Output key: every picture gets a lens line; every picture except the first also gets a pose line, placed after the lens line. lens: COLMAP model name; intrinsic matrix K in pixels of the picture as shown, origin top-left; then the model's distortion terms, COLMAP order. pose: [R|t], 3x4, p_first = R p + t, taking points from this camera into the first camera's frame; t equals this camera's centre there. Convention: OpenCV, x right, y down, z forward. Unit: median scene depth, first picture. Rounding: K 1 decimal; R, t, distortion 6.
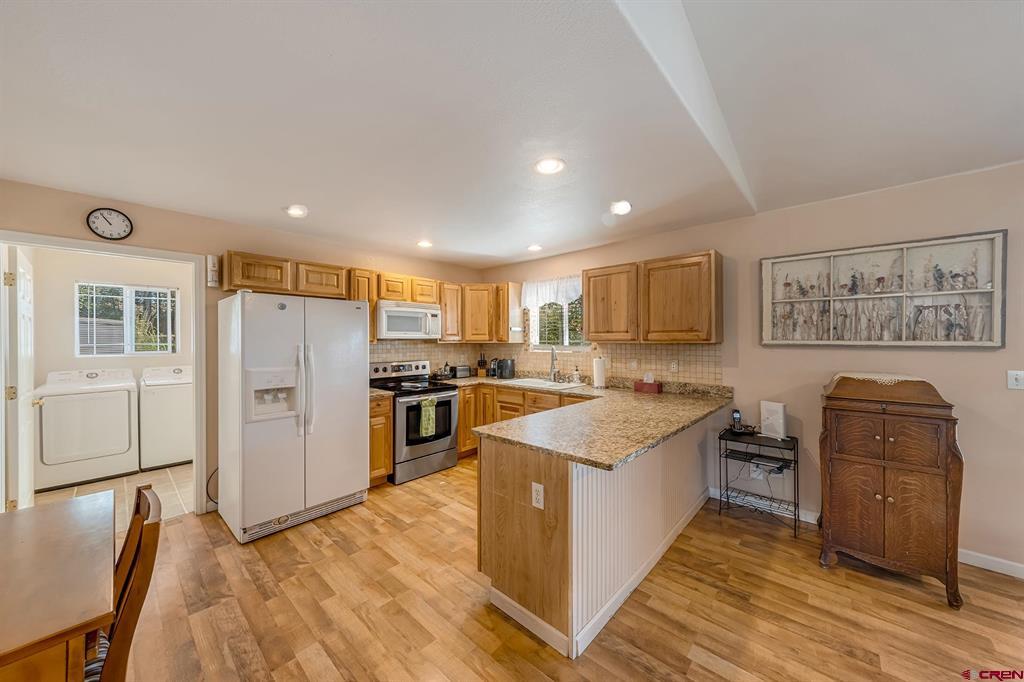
lens RADIAL K [[362.6, 0, 503.6], [0, 362.6, 339.1], [0, 0, 1]] dist [0.002444, -0.001844]
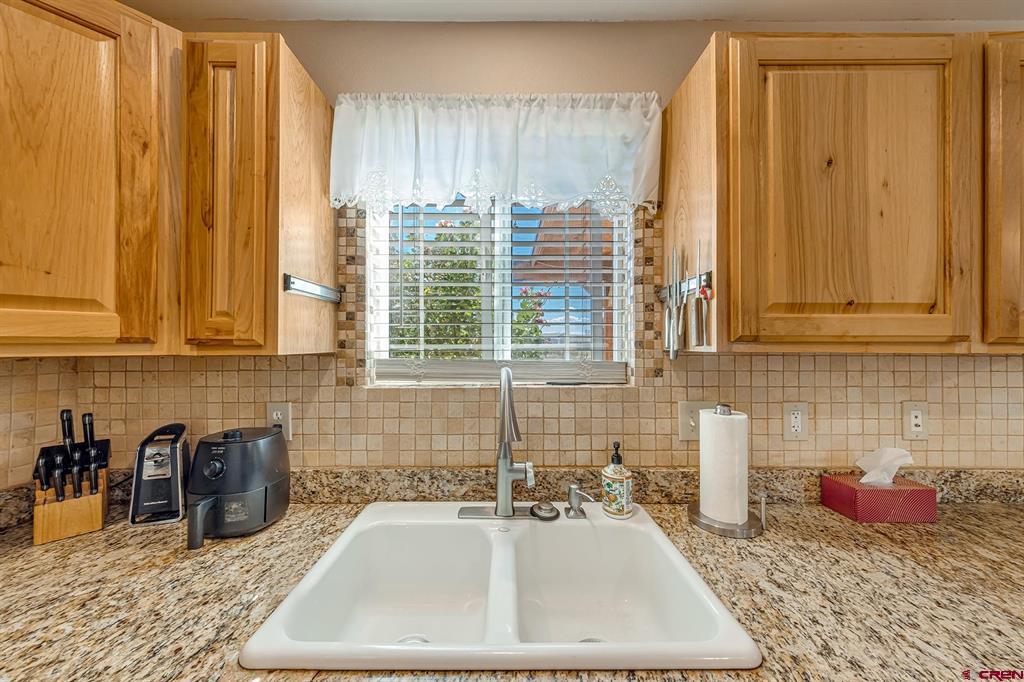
lens RADIAL K [[362.6, 0, 508.5], [0, 362.6, 344.7], [0, 0, 1]] dist [0.002444, -0.001844]
pose [[0.727821, 0.005022, 0.685749, -0.034457], [-0.003671, 0.999987, -0.003426, 0.006715], [-0.685757, -0.000024, 0.727830, 0.995341]]
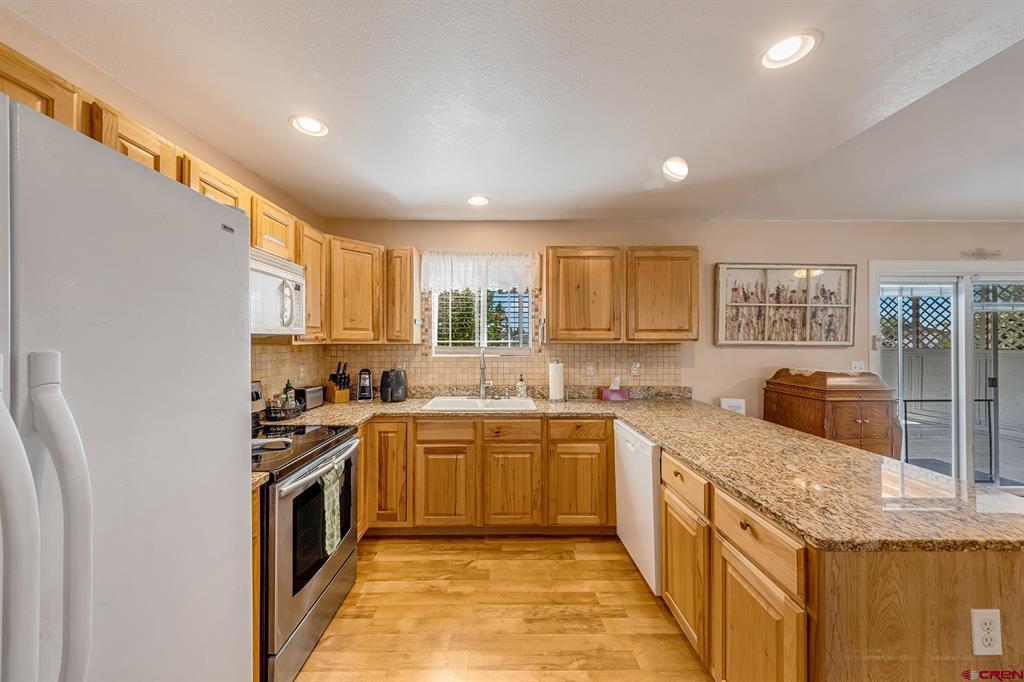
lens RADIAL K [[362.6, 0, 507.2], [0, 362.6, 341.9], [0, 0, 1]] dist [0.002444, -0.001844]
pose [[0.722428, 0.002886, 0.691440, -0.384122], [-0.004149, 0.999991, 0.000161, 0.008081], [-0.691433, -0.002985, 0.722434, 0.554261]]
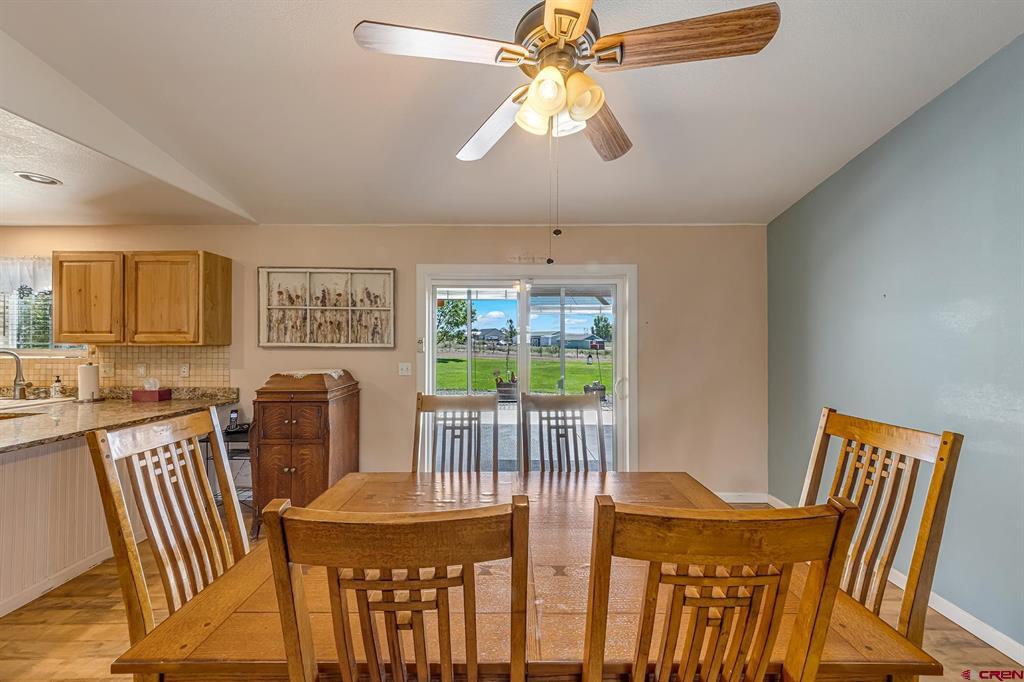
lens RADIAL K [[362.6, 0, 510.2], [0, 362.6, 341.2], [0, 0, 1]] dist [0.002444, -0.001844]
pose [[0.733641, 0.008330, 0.679487, 0.439708], [-0.005086, 0.999964, -0.006768, 0.001869], [-0.679519, 0.001509, 0.733657, -0.245763]]
